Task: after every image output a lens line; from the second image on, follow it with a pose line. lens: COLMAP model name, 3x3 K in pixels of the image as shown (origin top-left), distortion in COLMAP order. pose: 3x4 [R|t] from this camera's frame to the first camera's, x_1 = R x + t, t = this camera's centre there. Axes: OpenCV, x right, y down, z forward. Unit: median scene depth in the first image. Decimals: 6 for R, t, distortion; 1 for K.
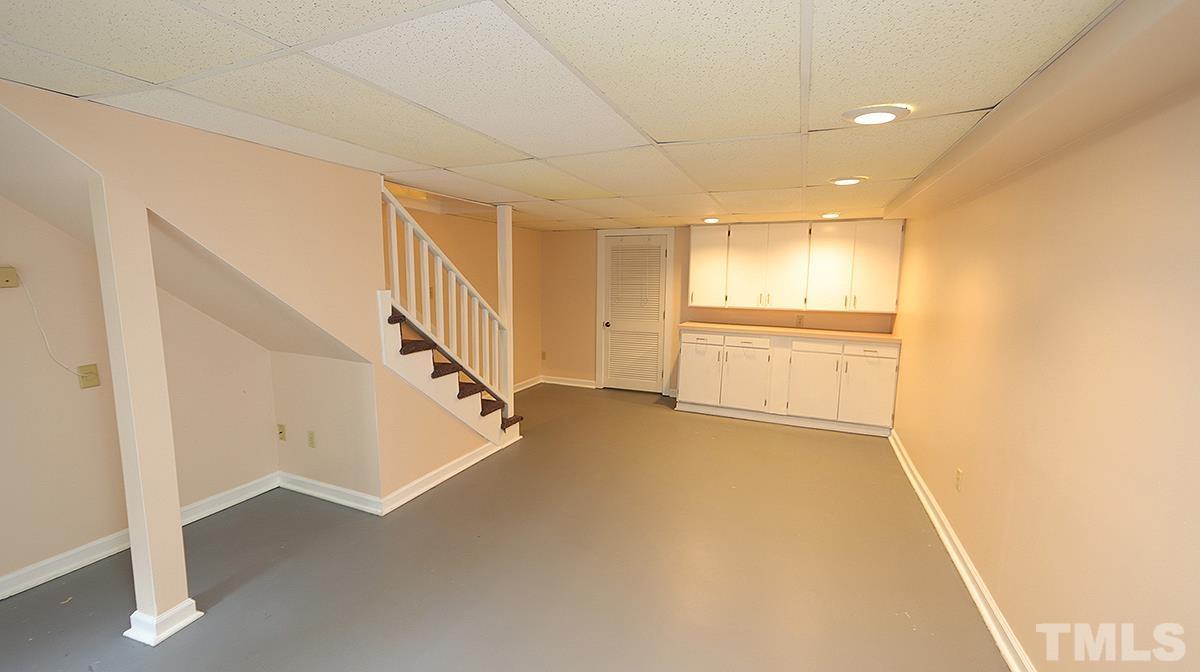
lens RADIAL K [[468.6, 0, 599.1], [0, 468.6, 335.4], [0, 0, 1]] dist [-0.001161, 0.000879]
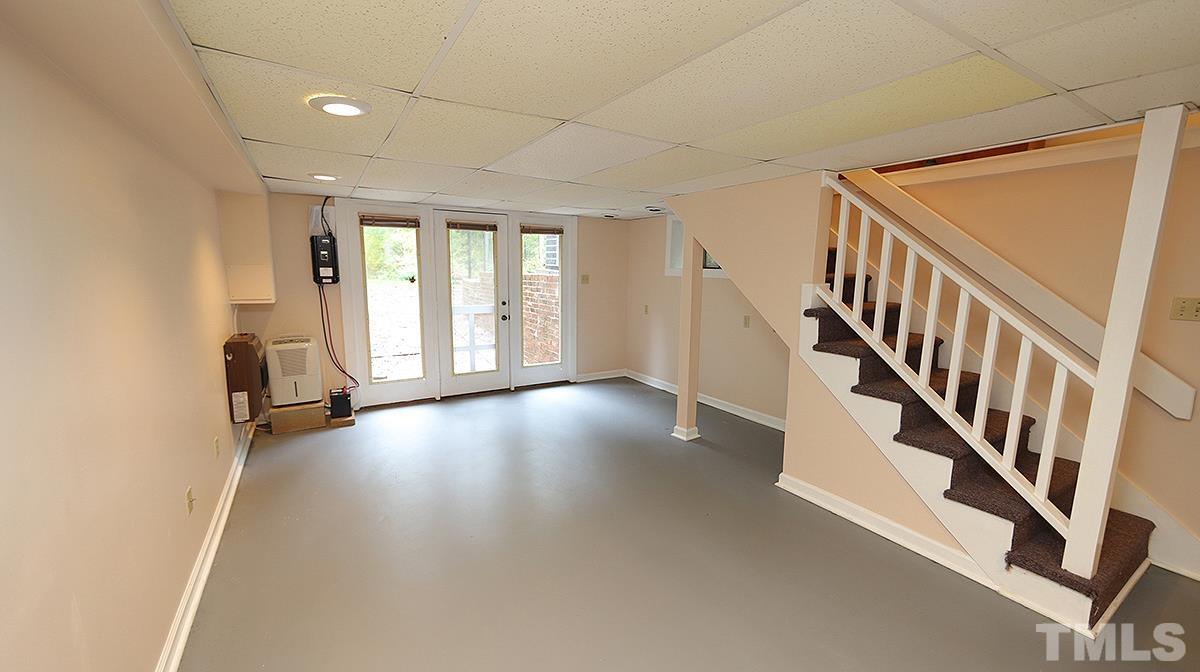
lens RADIAL K [[468.6, 0, 600.9], [0, 468.6, 336.7], [0, 0, 1]] dist [-0.001161, 0.000879]
pose [[-0.573893, 0.104866, -0.812189, 0.634224], [-0.124482, 0.969072, 0.213081, -0.138872], [0.809414, 0.223388, -0.543089, 1.170337]]
